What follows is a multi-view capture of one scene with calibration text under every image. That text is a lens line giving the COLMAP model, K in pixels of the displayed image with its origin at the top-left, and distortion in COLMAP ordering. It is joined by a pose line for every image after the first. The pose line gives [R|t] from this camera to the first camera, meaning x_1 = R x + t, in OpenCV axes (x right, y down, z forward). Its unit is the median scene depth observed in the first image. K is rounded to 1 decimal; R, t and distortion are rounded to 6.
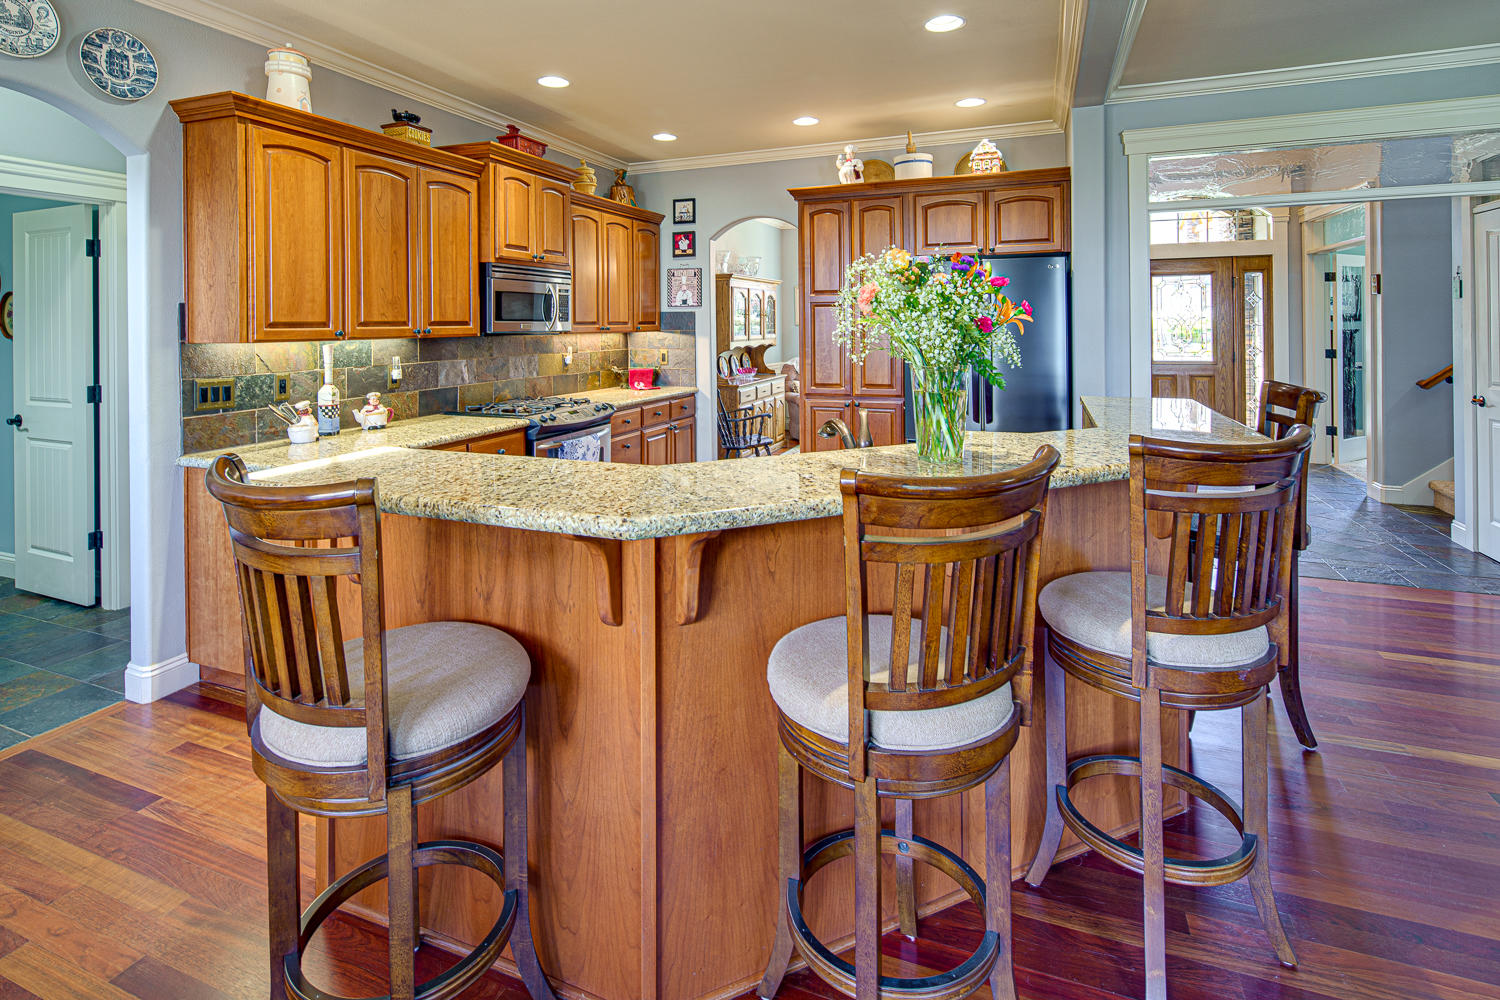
lens RADIAL K [[733.9, 0, 733.3], [0, 733.9, 325.2], [0, 0, 1]] dist [0.001639, -0.000038]
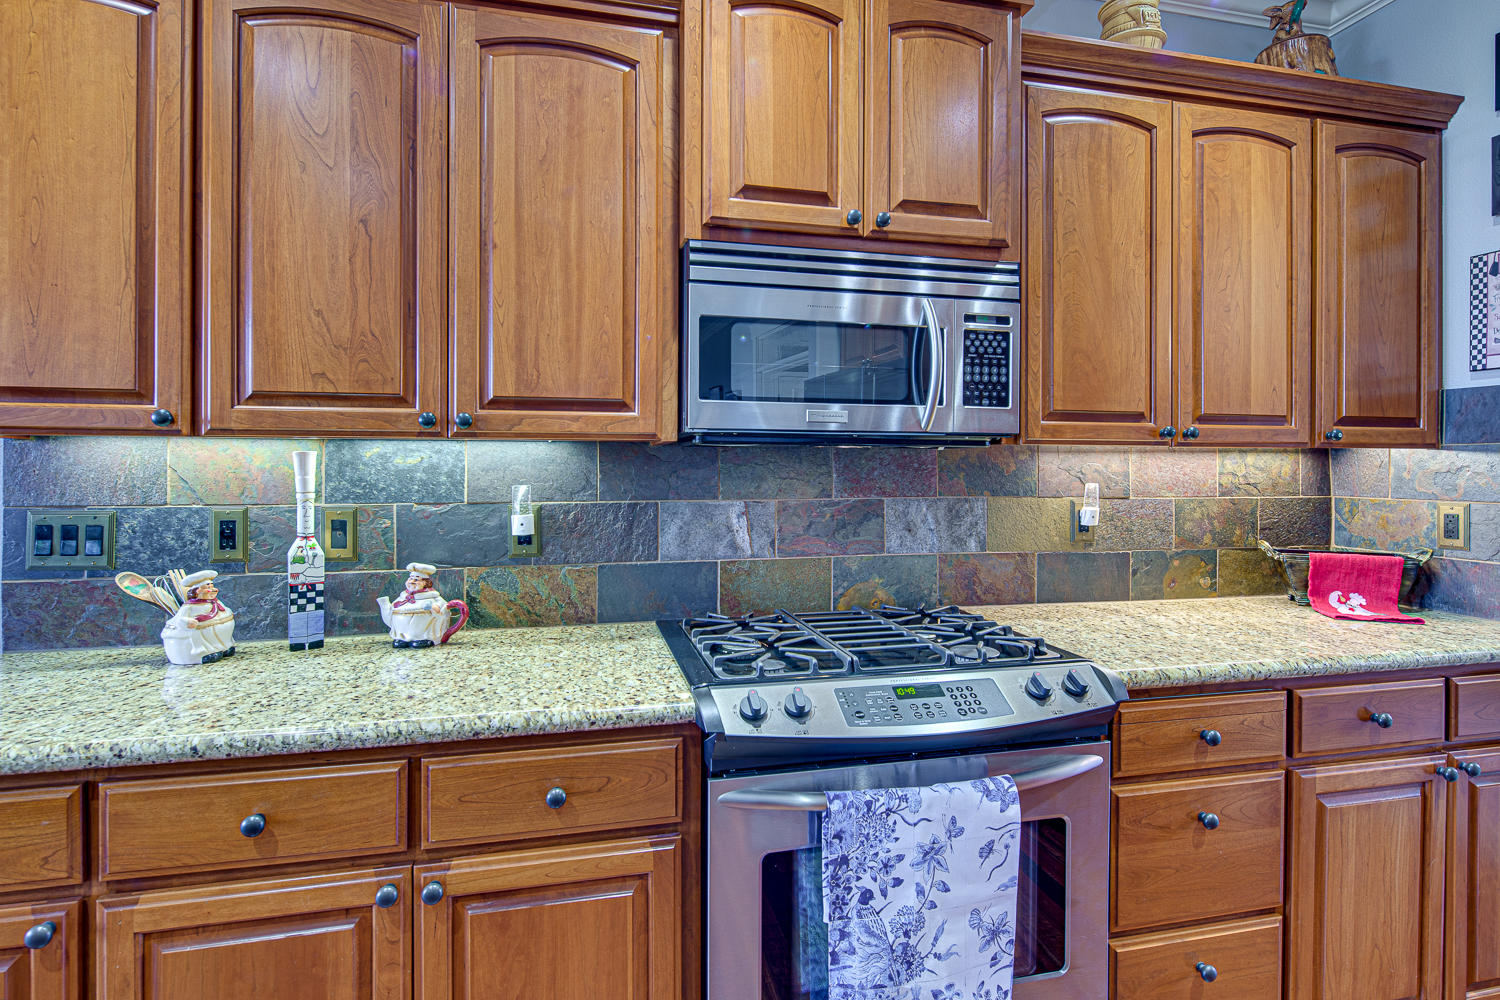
lens RADIAL K [[750.4, 0, 747.2], [0, 750.4, 461.7], [0, 0, 1]] dist [-0.000809, -0.000423]
pose [[0.579126, 0.006986, -0.815208, -0.005218], [-0.009394, 0.999954, 0.001896, 0.022840], [0.815184, 0.006560, 0.579166, 0.732275]]
